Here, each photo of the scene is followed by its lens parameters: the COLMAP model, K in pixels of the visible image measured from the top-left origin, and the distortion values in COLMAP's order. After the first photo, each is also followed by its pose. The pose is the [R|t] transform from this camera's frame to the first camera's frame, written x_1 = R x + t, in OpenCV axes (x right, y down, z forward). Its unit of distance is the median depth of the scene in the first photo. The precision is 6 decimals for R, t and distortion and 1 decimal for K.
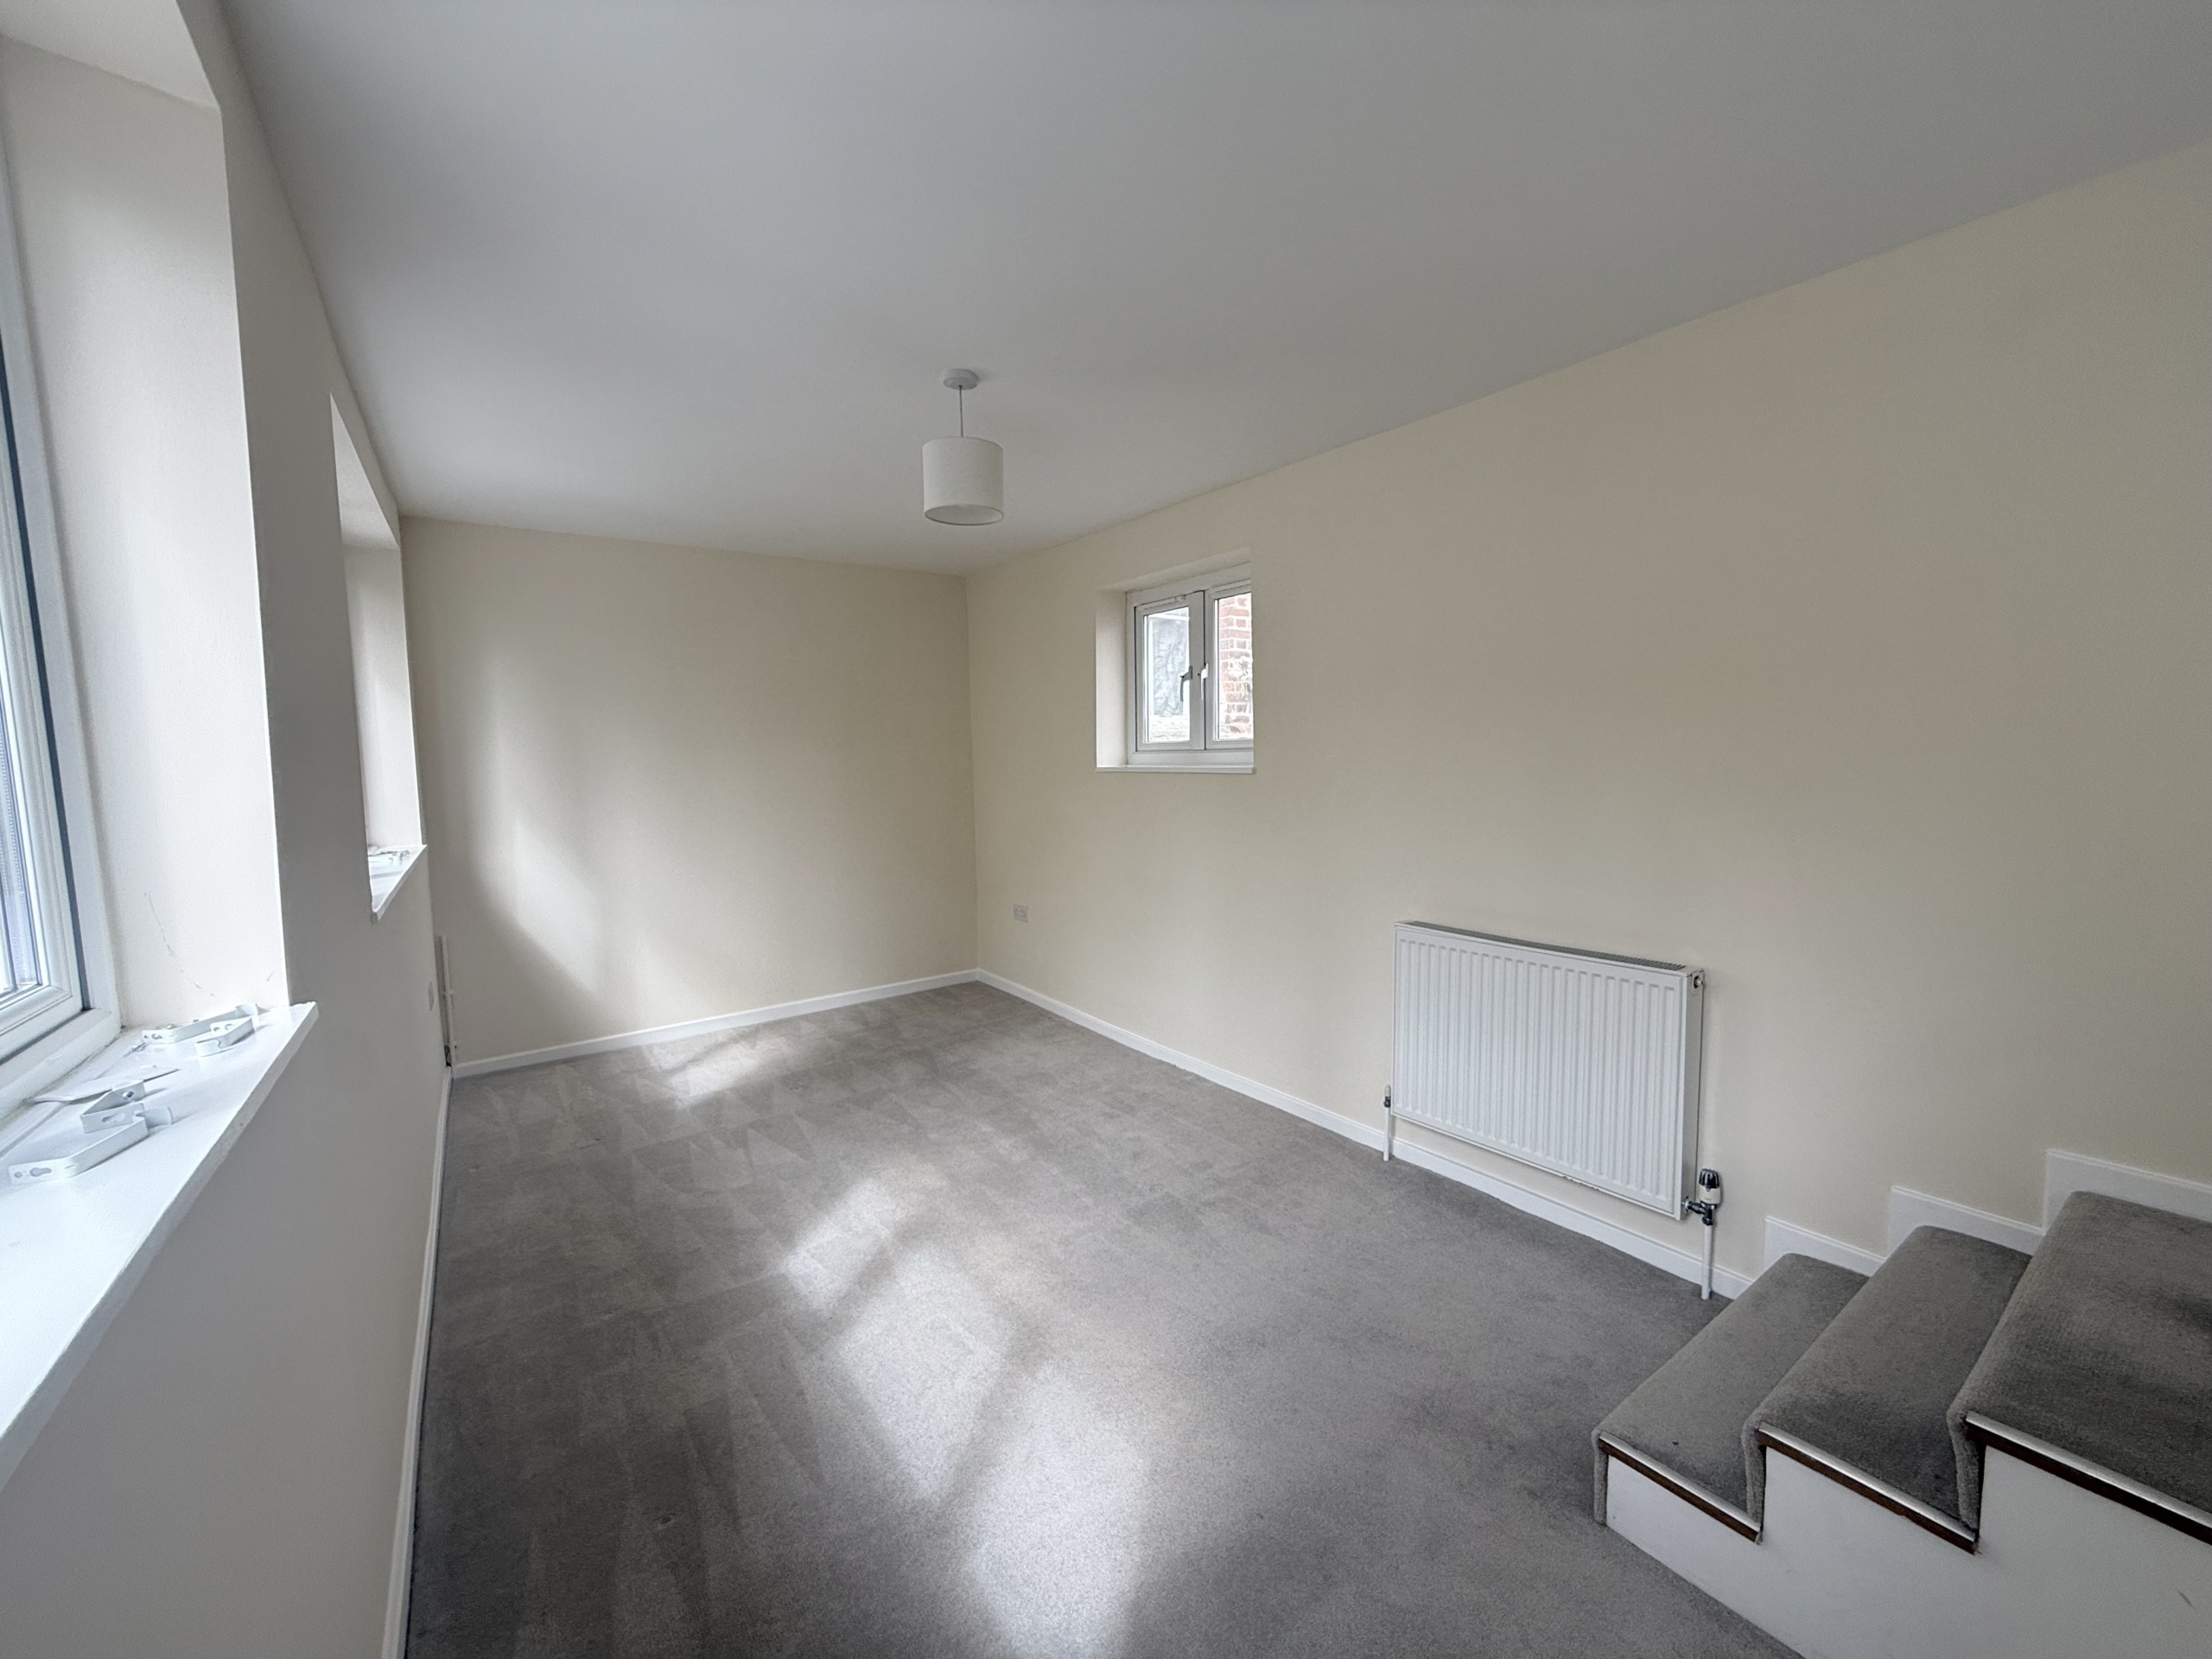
lens RADIAL K [[874.4, 0, 1104.1], [0, 874.4, 826.8], [0, 0, 1]] dist [0.000870, -0.000306]
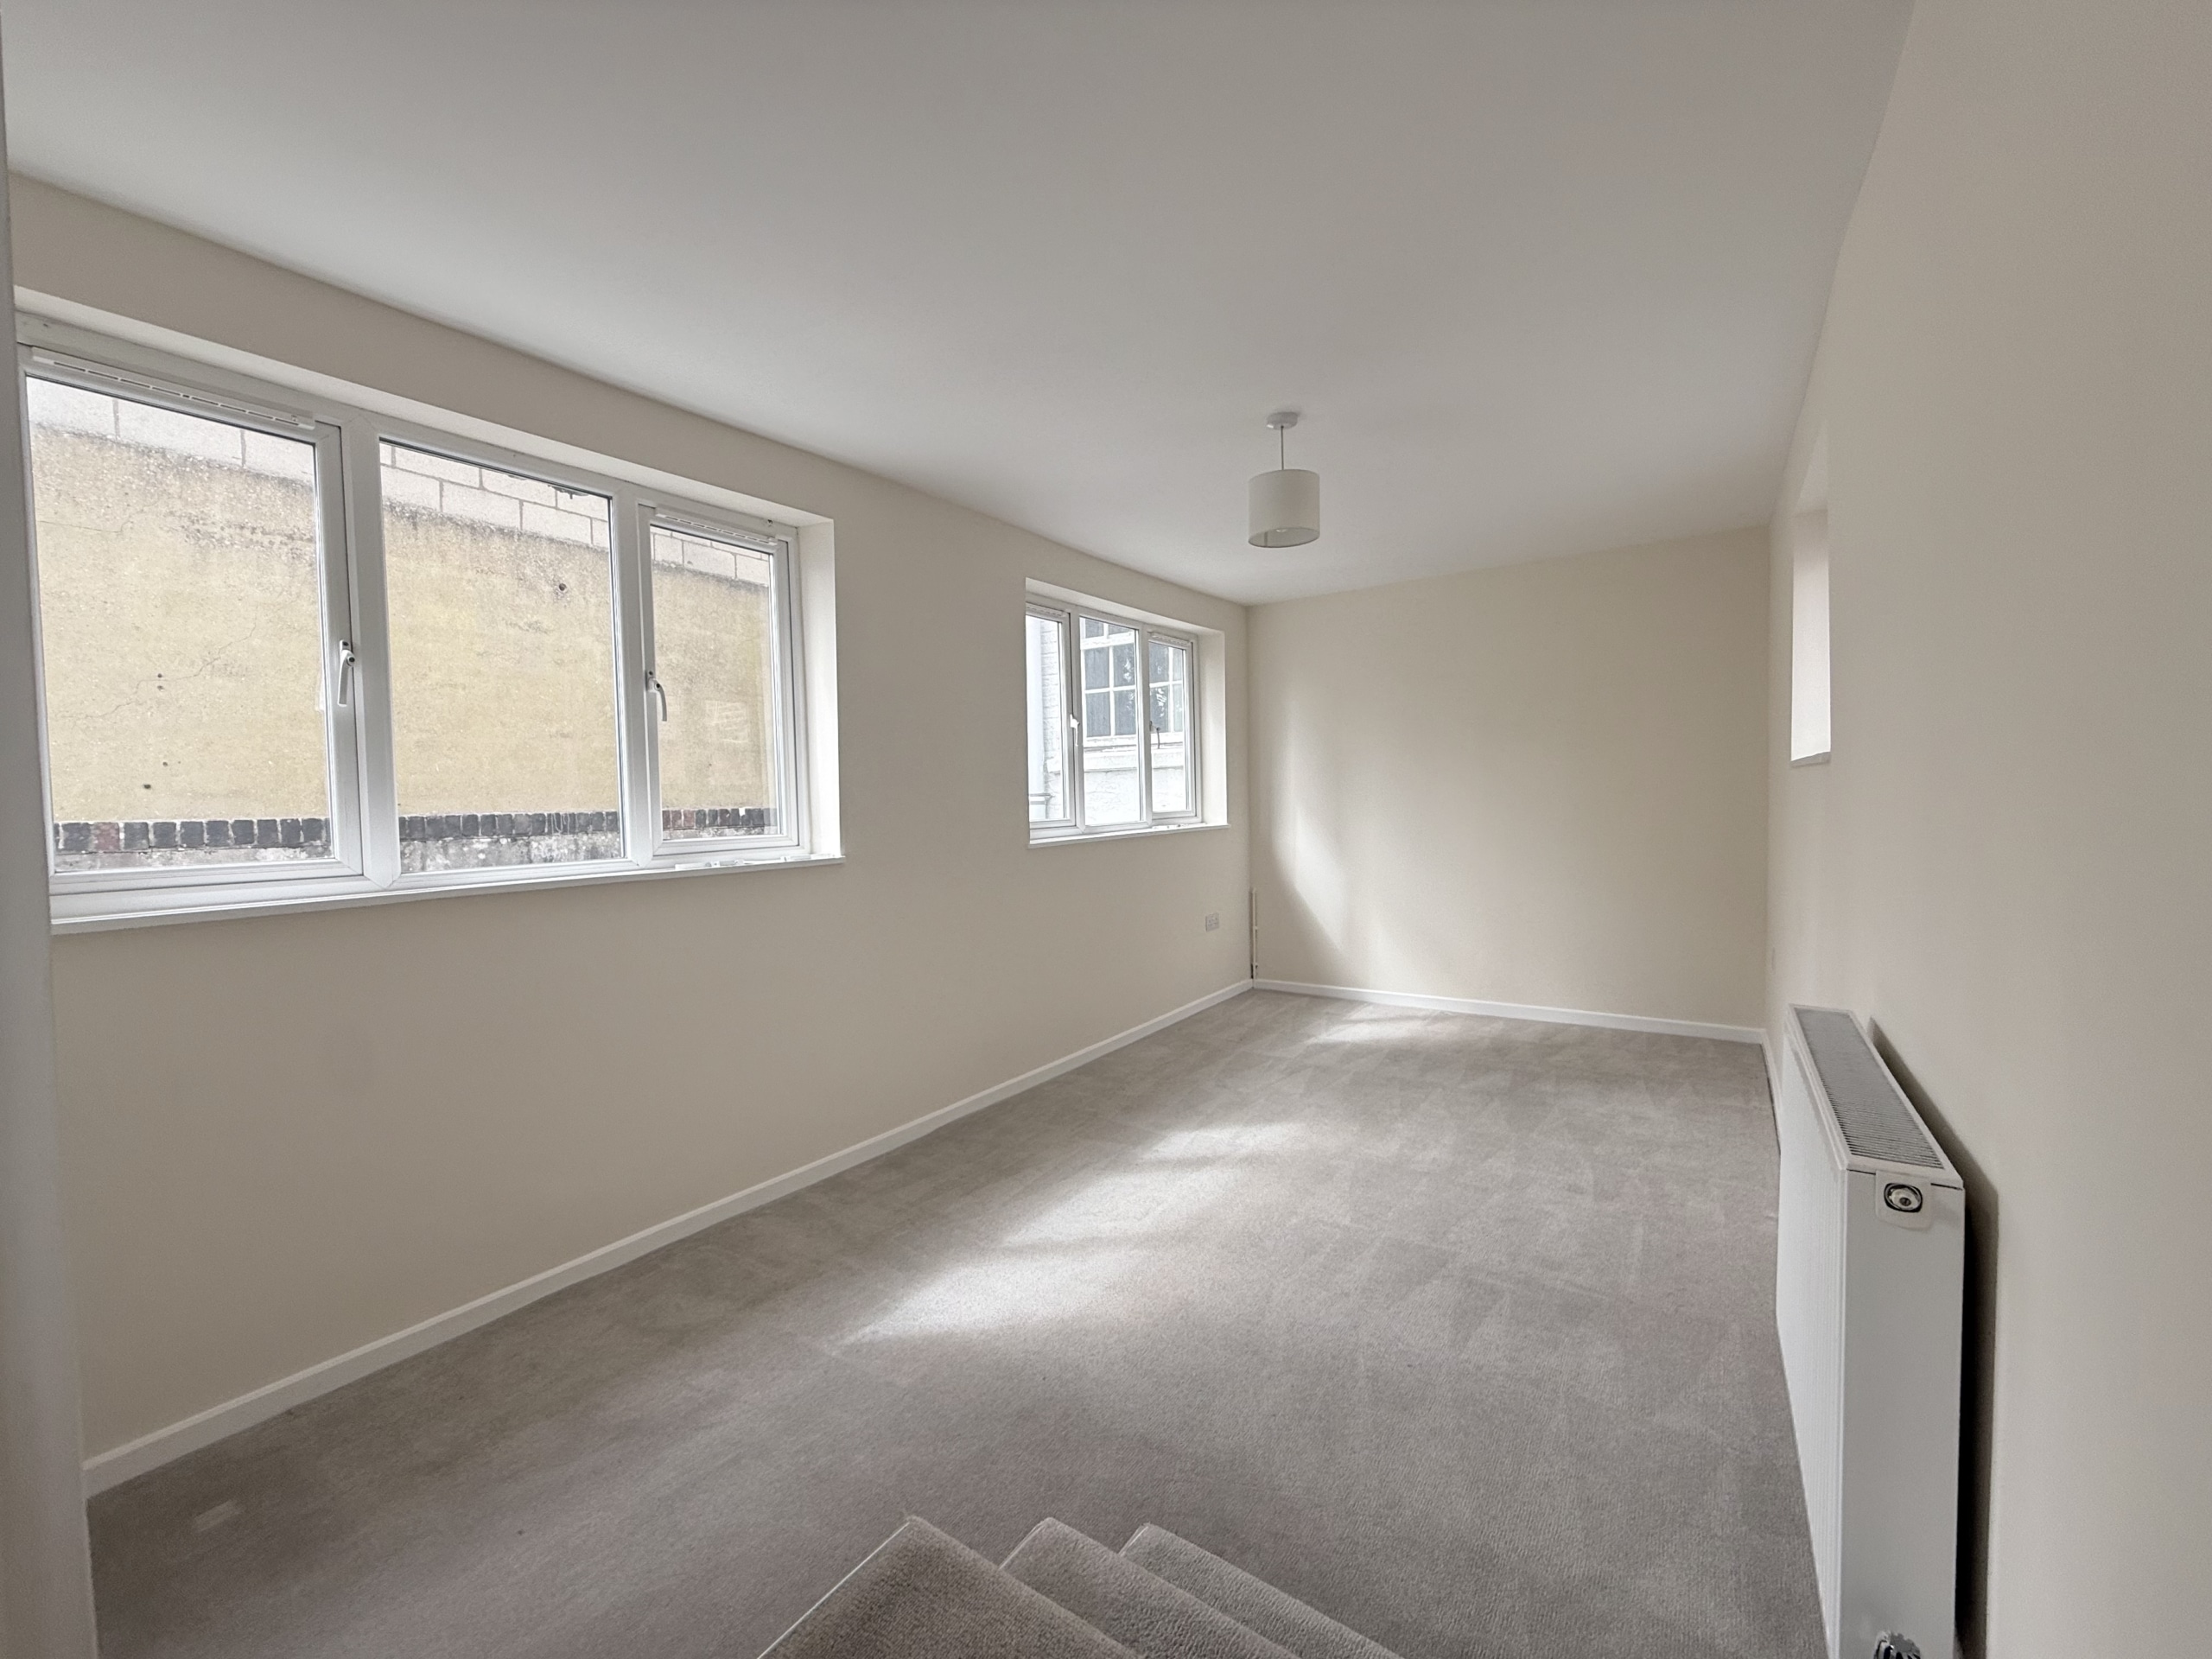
lens RADIAL K [[874.4, 0, 1098.3], [0, 874.4, 835.9], [0, 0, 1]] dist [0.000870, -0.000306]
pose [[0.337554, 0.052760, -0.939826, 0.608677], [-0.061059, 0.997553, 0.034071, 0.004345], [0.939324, 0.045884, 0.339950, 0.300019]]
